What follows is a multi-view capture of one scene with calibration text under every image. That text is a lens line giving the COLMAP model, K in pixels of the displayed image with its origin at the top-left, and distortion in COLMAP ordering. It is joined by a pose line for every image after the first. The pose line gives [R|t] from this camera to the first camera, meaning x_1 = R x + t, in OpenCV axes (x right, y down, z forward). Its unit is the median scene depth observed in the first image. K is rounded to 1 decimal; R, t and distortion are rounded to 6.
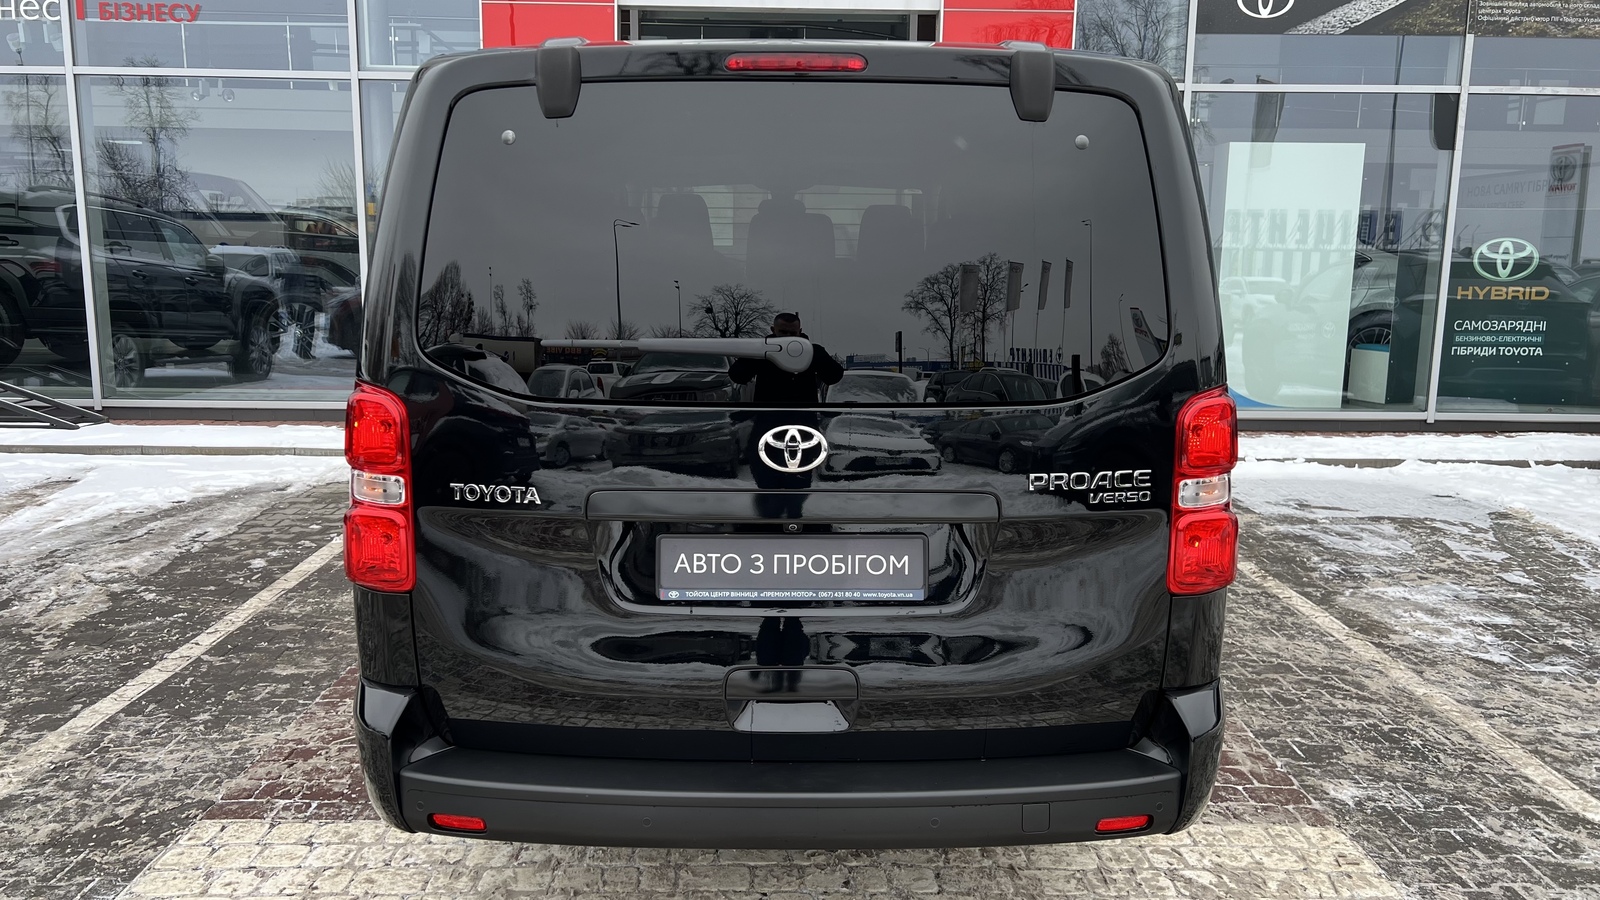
lens RADIAL K [[1201.3, 0, 778.0], [0, 1201.3, 450.9], [0, 0, 1]] dist [0.041965, -0.036476]
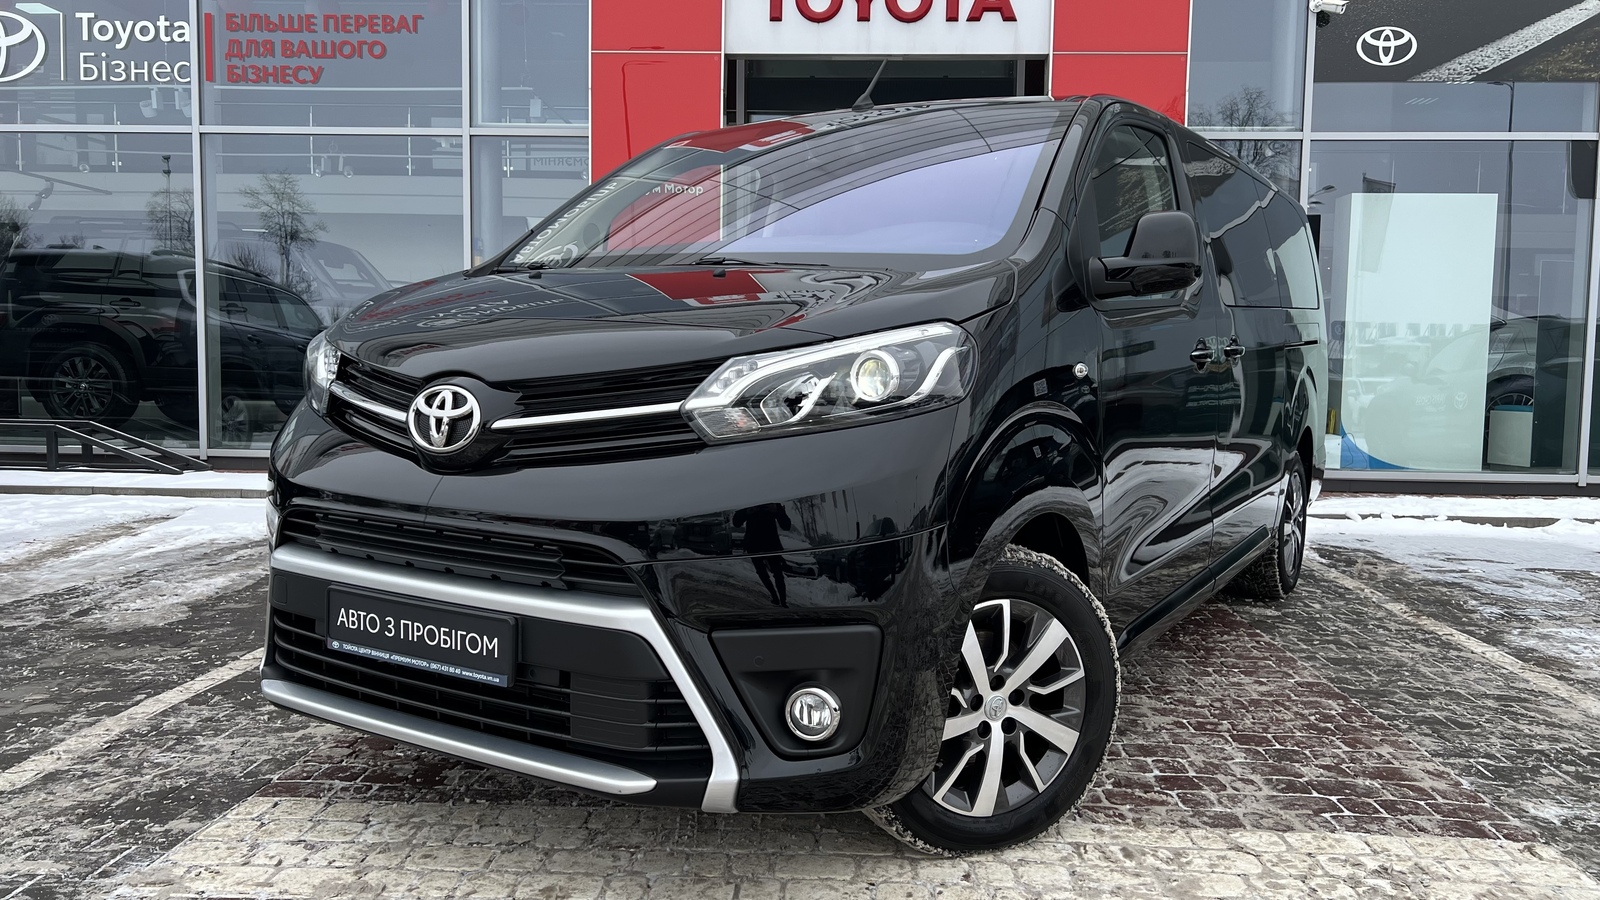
lens RADIAL K [[1195.9, 0, 800.0], [0, 1195.9, 450.0], [0, 0, 1]] dist [0.046902, -0.042623]
pose [[0.997958, 0.007706, -0.063402, -0.006258], [-0.013653, 0.995487, -0.093909, 0.085743], [0.062392, 0.094582, 0.993560, 0.067486]]
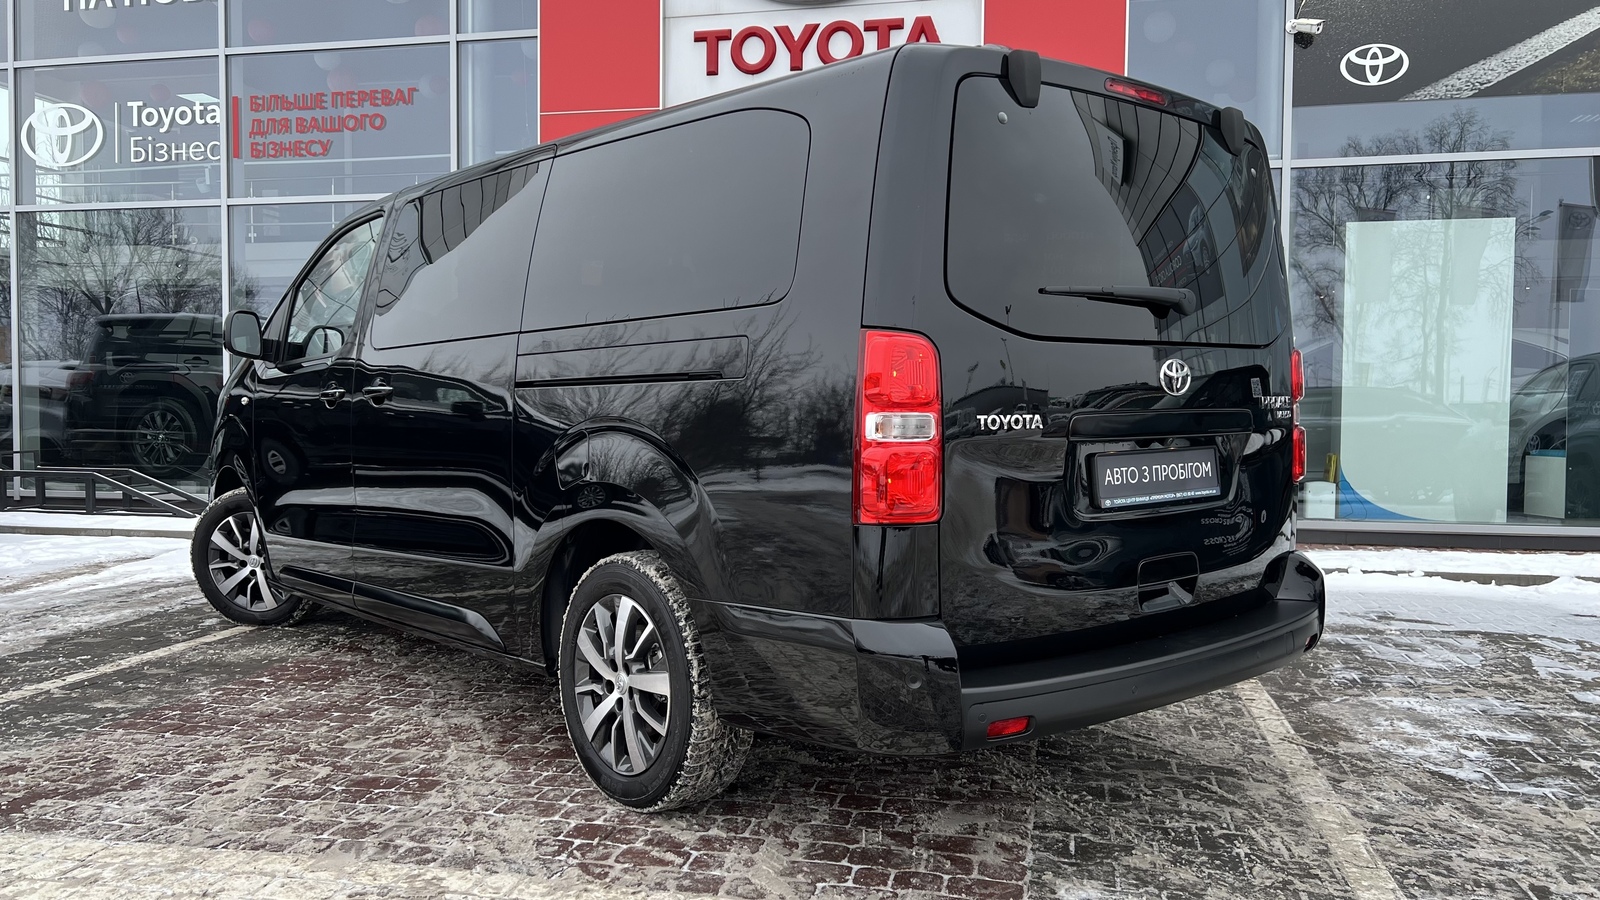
lens RADIAL K [[1195.9, 0, 800.0], [0, 1195.9, 450.0], [0, 0, 1]] dist [0.046902, -0.042623]
pose [[0.973360, 0.001426, -0.229277, 0.350948], [-0.031946, 0.991070, -0.129458, 0.077825], [0.227046, 0.133333, 0.964714, 0.127369]]
